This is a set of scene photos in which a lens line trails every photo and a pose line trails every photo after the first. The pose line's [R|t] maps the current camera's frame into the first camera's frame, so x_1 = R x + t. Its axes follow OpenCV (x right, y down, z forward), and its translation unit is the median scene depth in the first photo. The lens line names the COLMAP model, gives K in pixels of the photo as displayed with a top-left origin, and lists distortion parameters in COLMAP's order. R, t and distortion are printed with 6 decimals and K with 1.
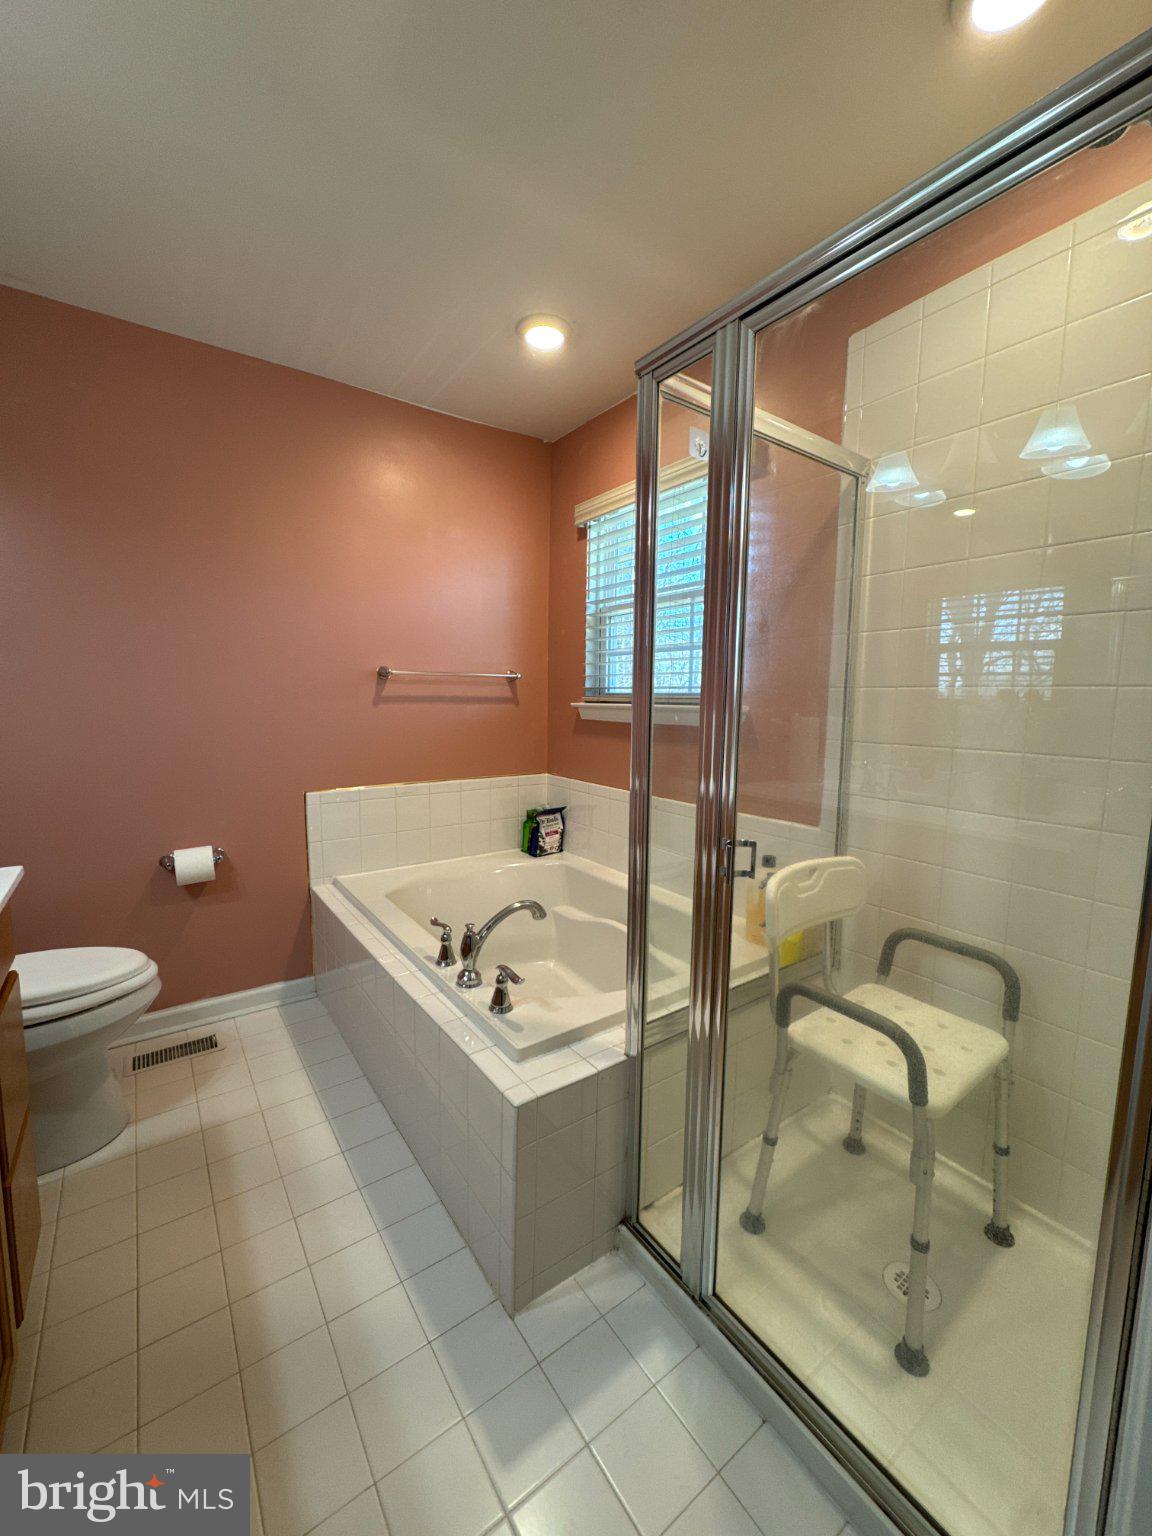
lens RADIAL K [[614.2, 0, 576.0], [0, 614.2, 768.0], [0, 0, 1]] dist [-0.000779, 0.000312]
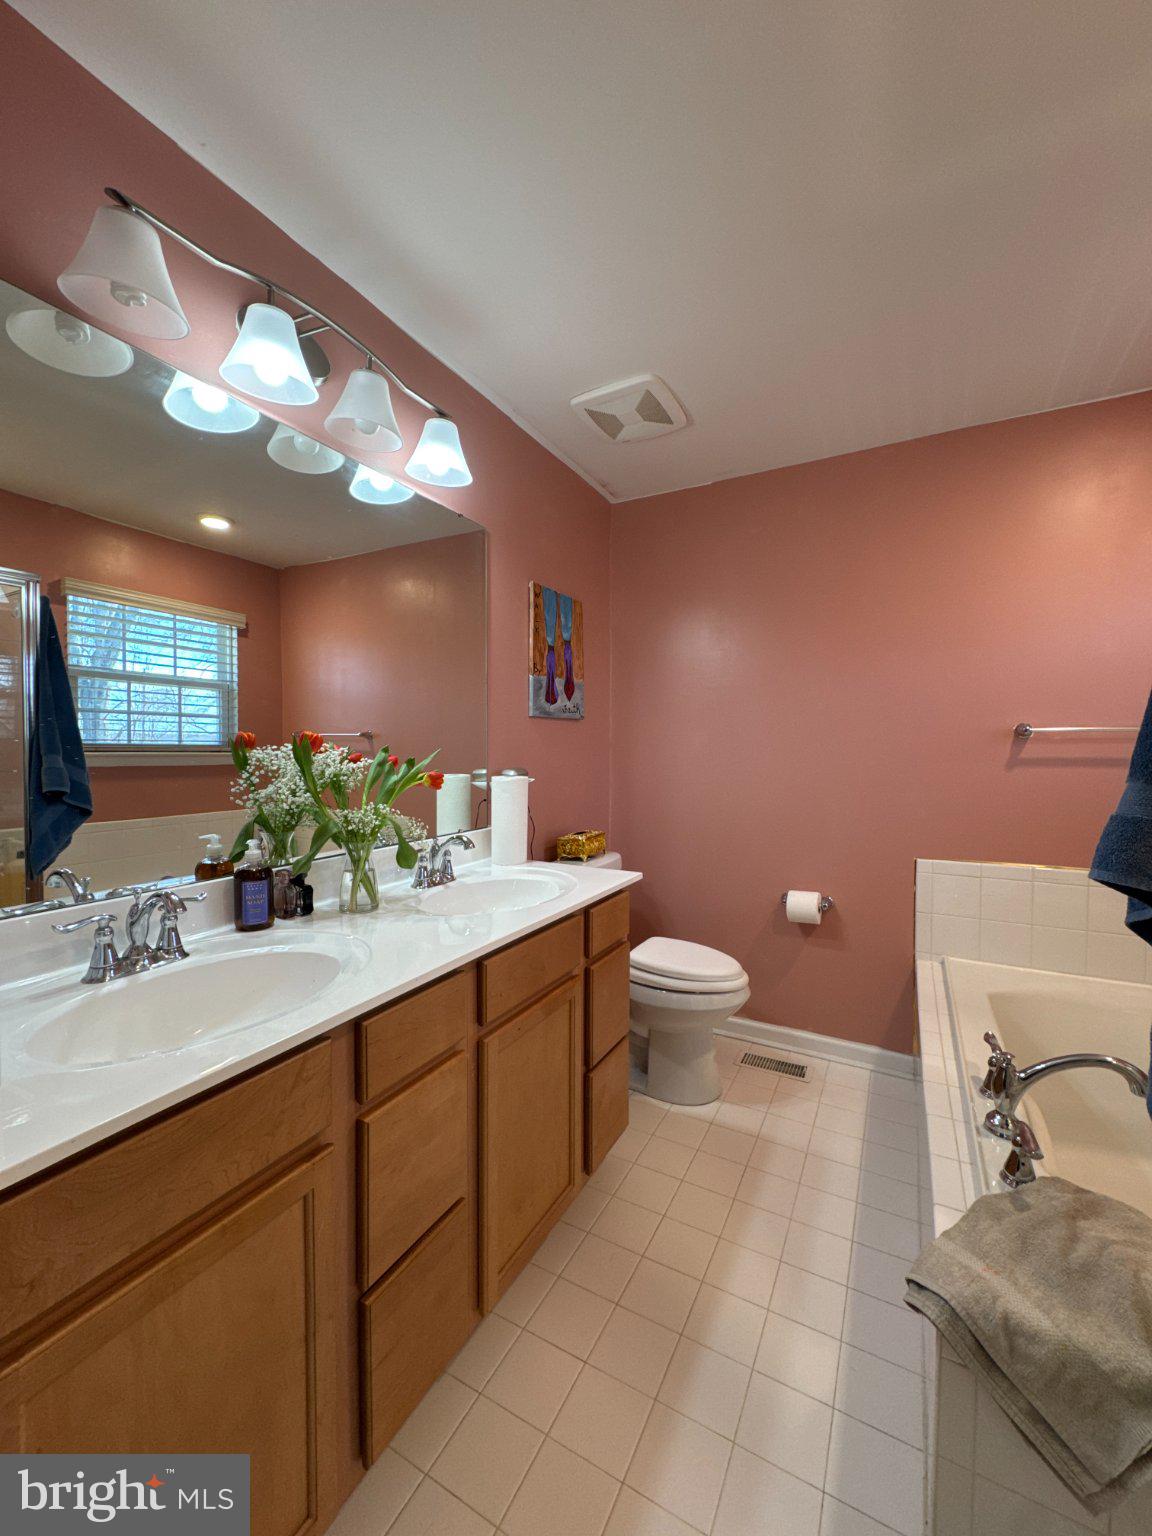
lens RADIAL K [[614.2, 0, 576.0], [0, 614.2, 768.0], [0, 0, 1]] dist [-0.000779, 0.000312]
pose [[0.436163, 0.017775, -0.899692, 0.206226], [-0.104192, 0.994078, -0.030872, -0.016555], [0.893816, 0.107206, 0.435432, 0.103443]]
